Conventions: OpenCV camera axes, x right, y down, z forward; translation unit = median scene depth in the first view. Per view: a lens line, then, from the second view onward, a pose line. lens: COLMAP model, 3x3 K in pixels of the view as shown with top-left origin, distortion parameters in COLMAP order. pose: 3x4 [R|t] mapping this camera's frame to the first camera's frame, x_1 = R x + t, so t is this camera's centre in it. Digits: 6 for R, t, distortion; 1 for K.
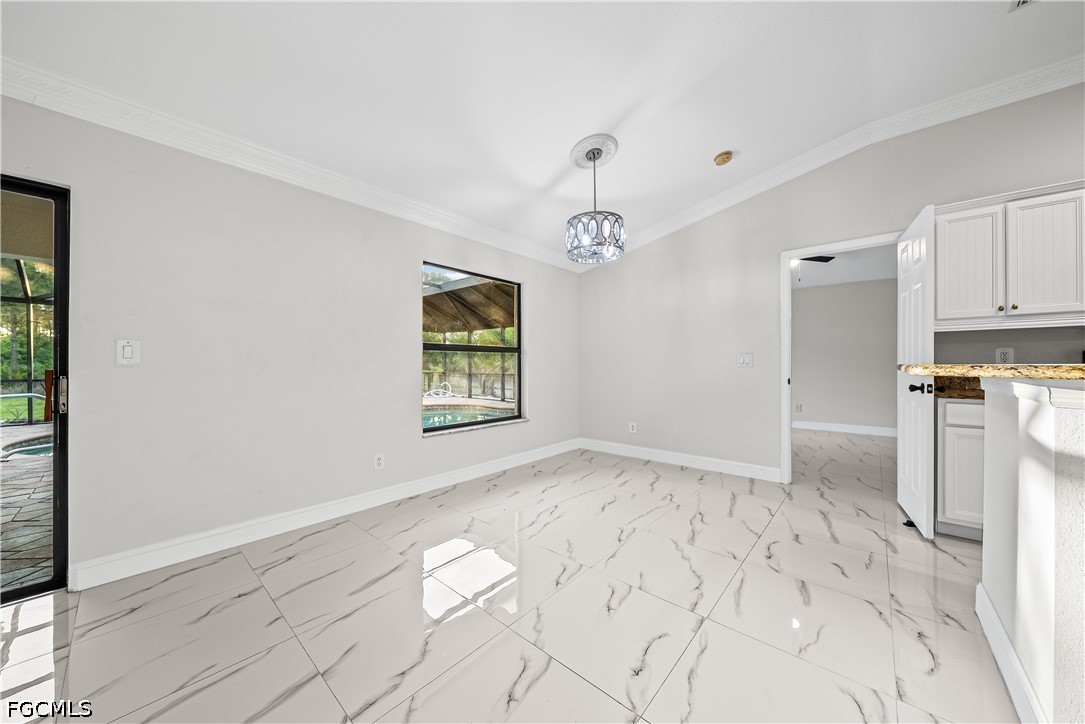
lens RADIAL K [[377.0, 0, 545.1], [0, 377.0, 364.2], [0, 0, 1]] dist [-0.005462, -0.000049]
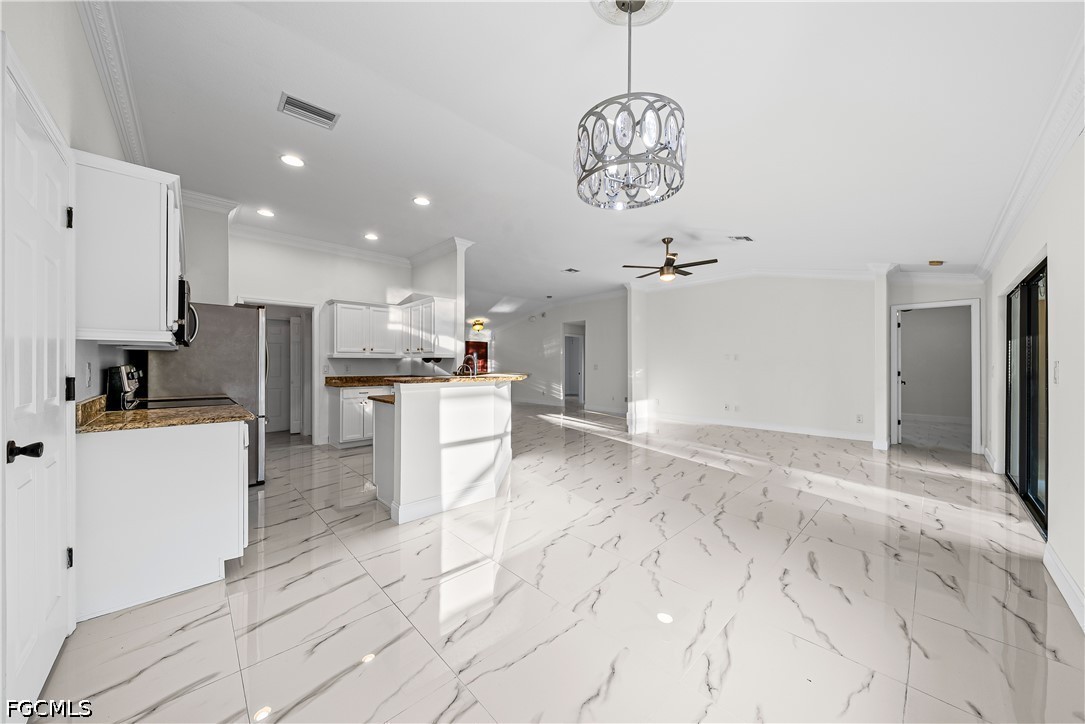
lens RADIAL K [[377.0, 0, 545.1], [0, 377.0, 364.2], [0, 0, 1]] dist [-0.005462, -0.000049]
pose [[-0.996441, -0.001162, 0.084291, 0.203623], [-0.001105, 0.999999, 0.000730, -0.039053], [-0.084292, 0.000634, -0.996441, 1.518578]]
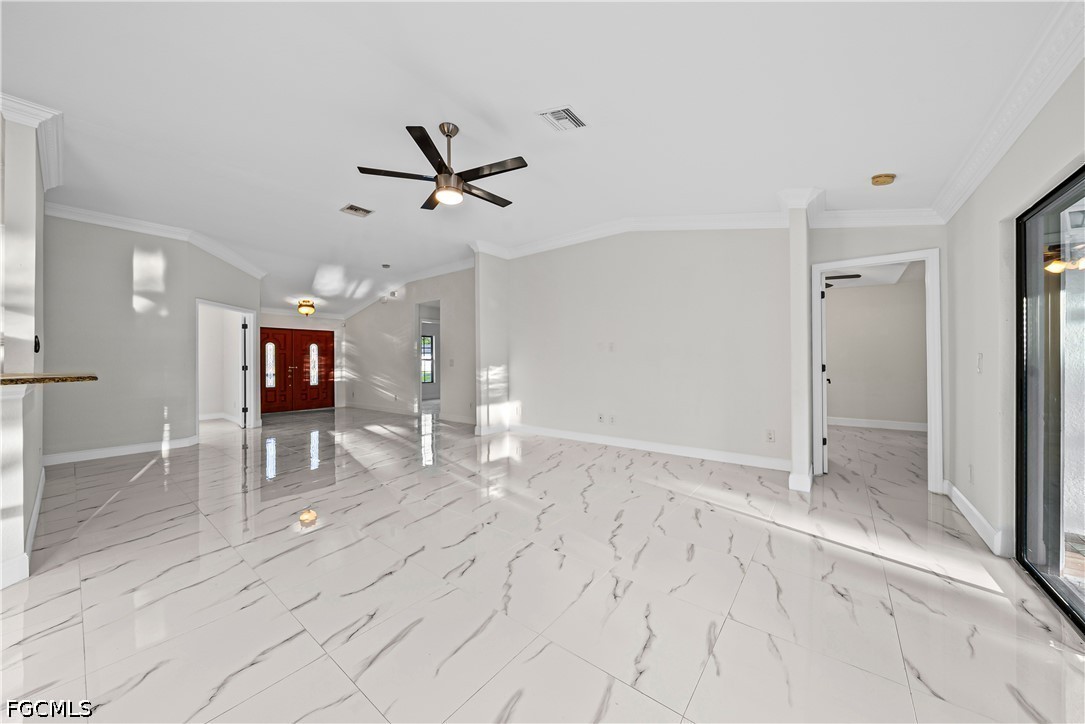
lens RADIAL K [[374.7, 0, 546.9], [0, 374.7, 359.3], [0, 0, 1]] dist [-0.000446, -0.000007]
pose [[-0.998217, 0.006645, -0.059312, -0.453546], [0.006776, 0.999975, -0.002013, -0.023897], [0.059297, -0.002412, -0.998237, 0.629458]]
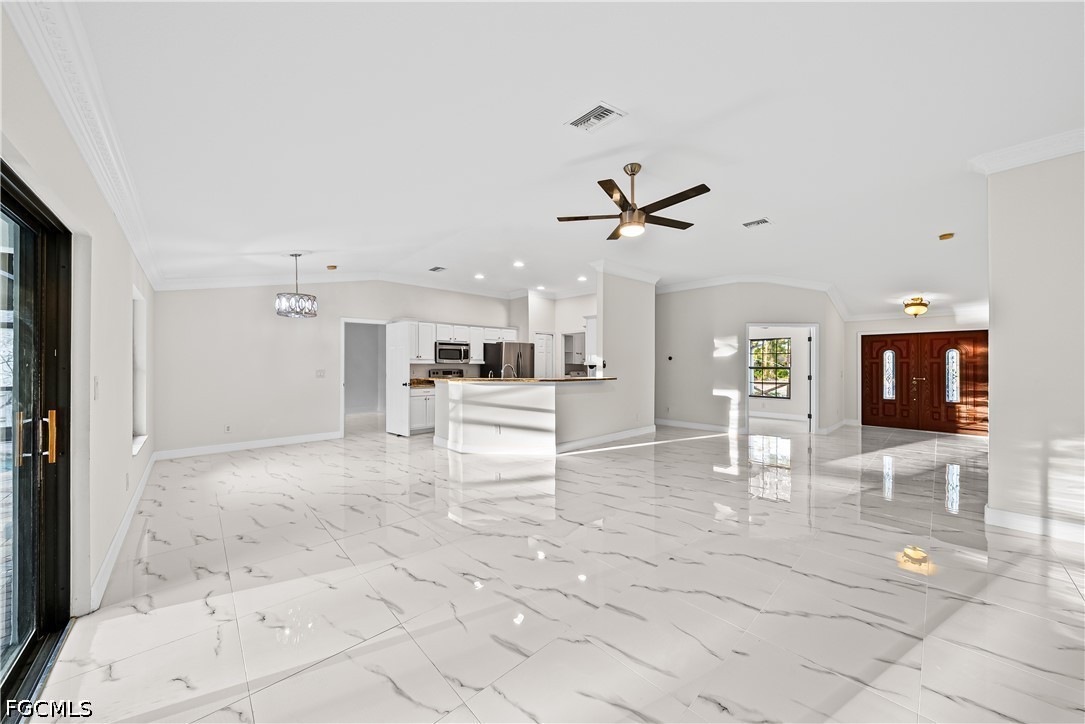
lens RADIAL K [[377.0, 0, 545.1], [0, 377.0, 364.2], [0, 0, 1]] dist [-0.005462, -0.000049]
pose [[0.100189, 0.003957, 0.994961, -1.406064], [-0.000541, 0.999992, -0.003923, -0.067083], [-0.994968, -0.000146, 0.100191, -0.268382]]
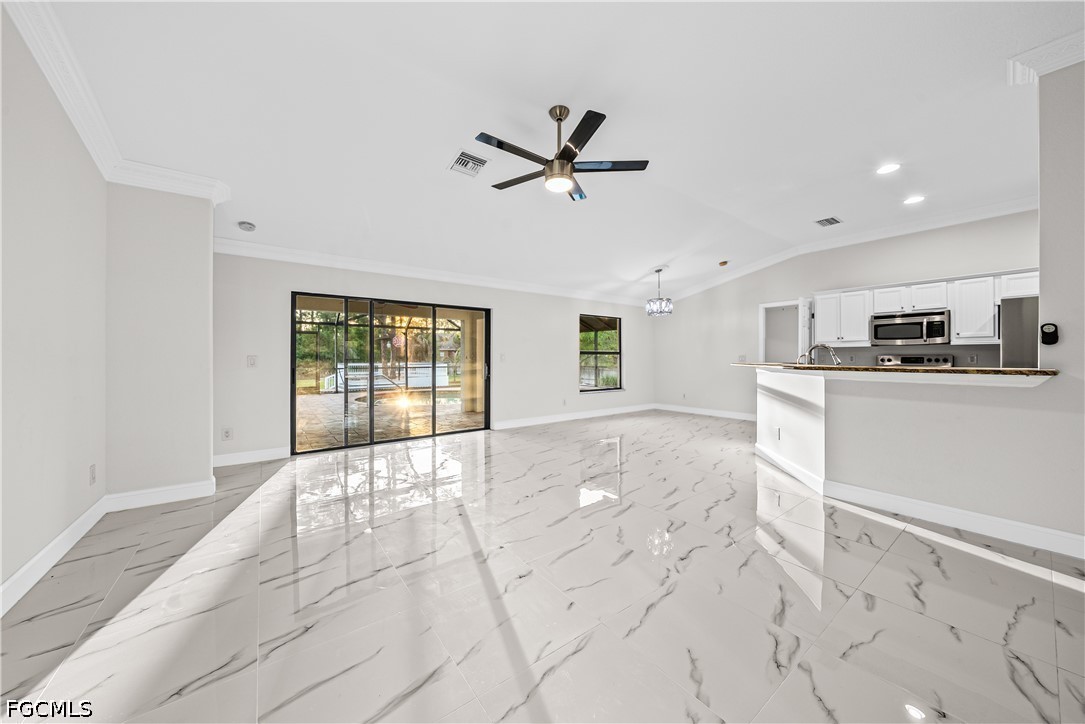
lens RADIAL K [[374.7, 0, 546.9], [0, 374.7, 359.3], [0, 0, 1]] dist [-0.000446, -0.000007]
pose [[0.980366, 0.001297, -0.197182, -0.088321], [-0.000318, 0.999987, 0.004996, -0.024478], [0.197186, -0.004835, 0.980354, -1.382486]]
